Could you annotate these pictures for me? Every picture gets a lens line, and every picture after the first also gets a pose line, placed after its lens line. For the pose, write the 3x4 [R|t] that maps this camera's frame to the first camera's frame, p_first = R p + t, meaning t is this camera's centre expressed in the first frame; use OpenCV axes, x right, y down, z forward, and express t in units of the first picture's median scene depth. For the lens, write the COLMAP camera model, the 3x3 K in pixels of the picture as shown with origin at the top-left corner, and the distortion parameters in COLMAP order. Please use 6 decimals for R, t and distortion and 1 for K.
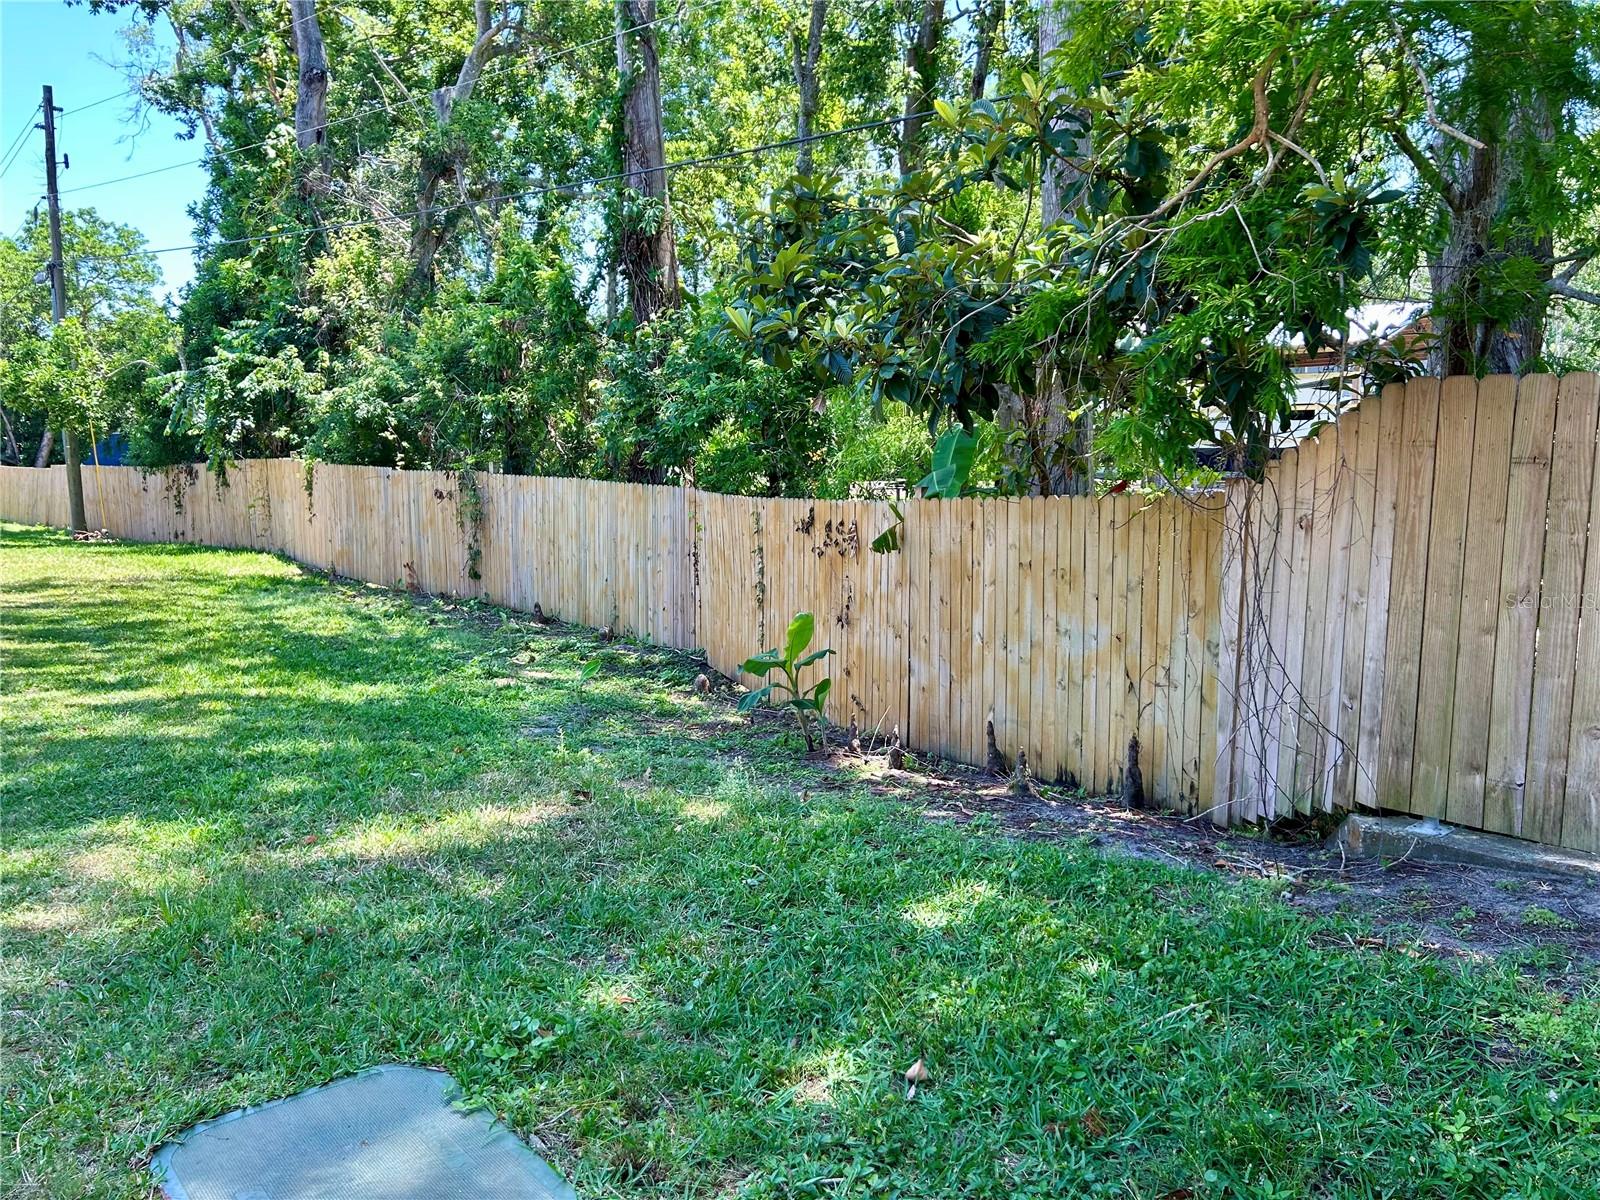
lens RADIAL K [[1208.0, 0, 809.5], [0, 1208.0, 600.7], [0, 0, 1]] dist [0.052652, -0.051641]
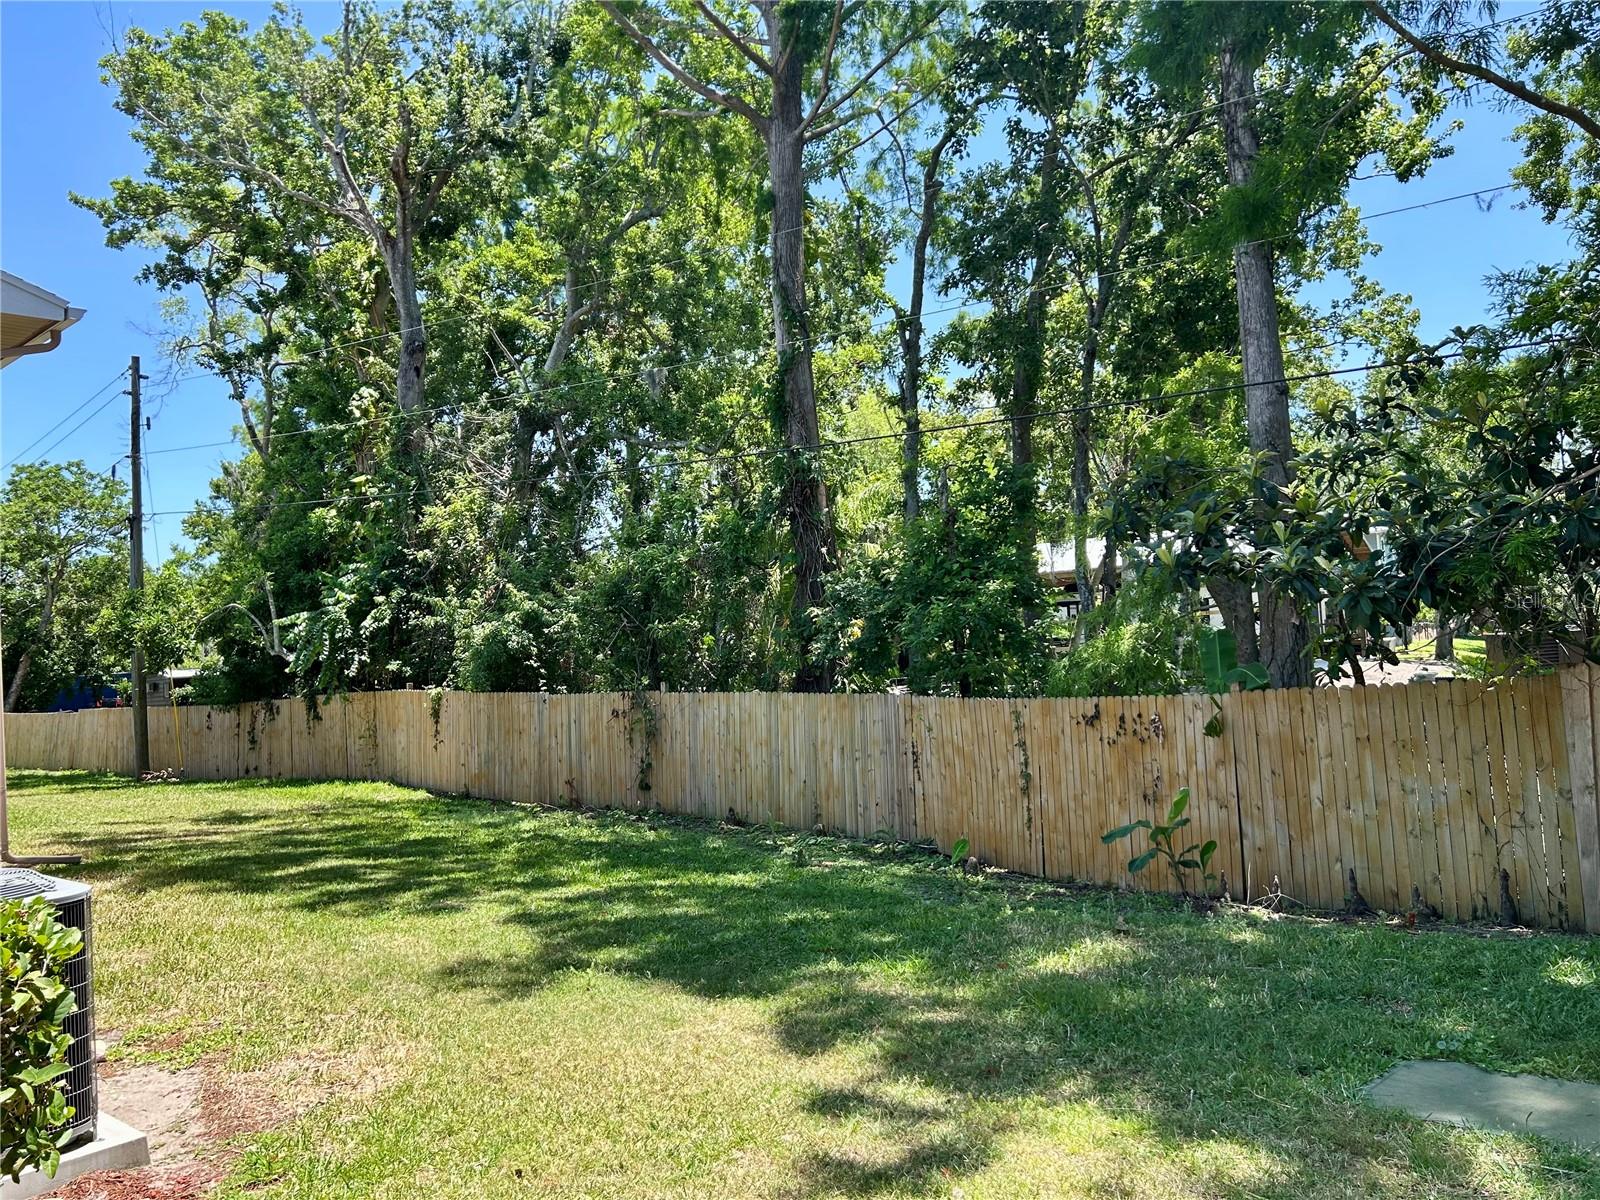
lens RADIAL K [[1197.6, 0, 800.0], [0, 1197.6, 600.0], [0, 0, 1]] dist [0.055148, -0.058528]
pose [[0.995033, -0.035177, 0.093125, -0.188730], [0.050953, 0.983626, -0.172868, 0.005665], [-0.085519, 0.176755, 0.980533, -0.075340]]
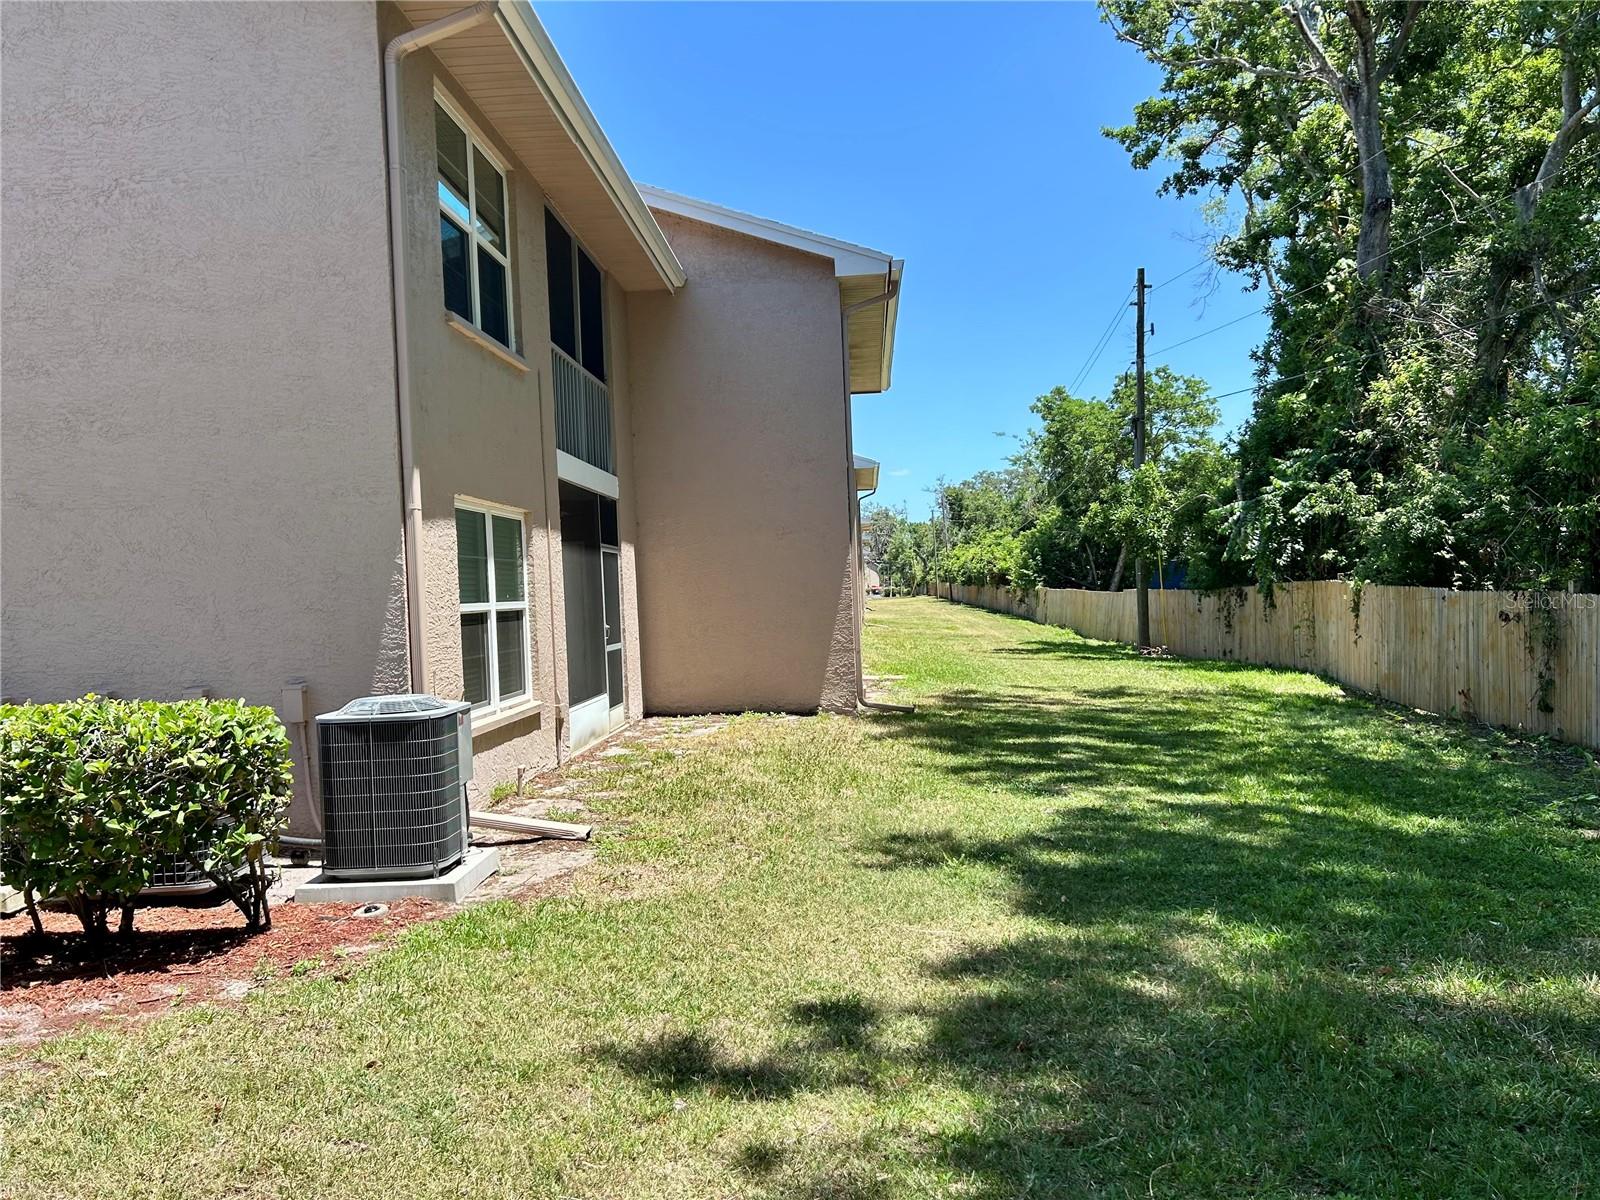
lens RADIAL K [[1208.0, 0, 809.5], [0, 1208.0, 600.7], [0, 0, 1]] dist [0.052652, -0.051641]
pose [[0.696319, -0.001836, -0.717730, -0.007543], [-0.069281, 0.995155, -0.069761, 0.000620], [0.714381, 0.098301, 0.692818, -0.008648]]
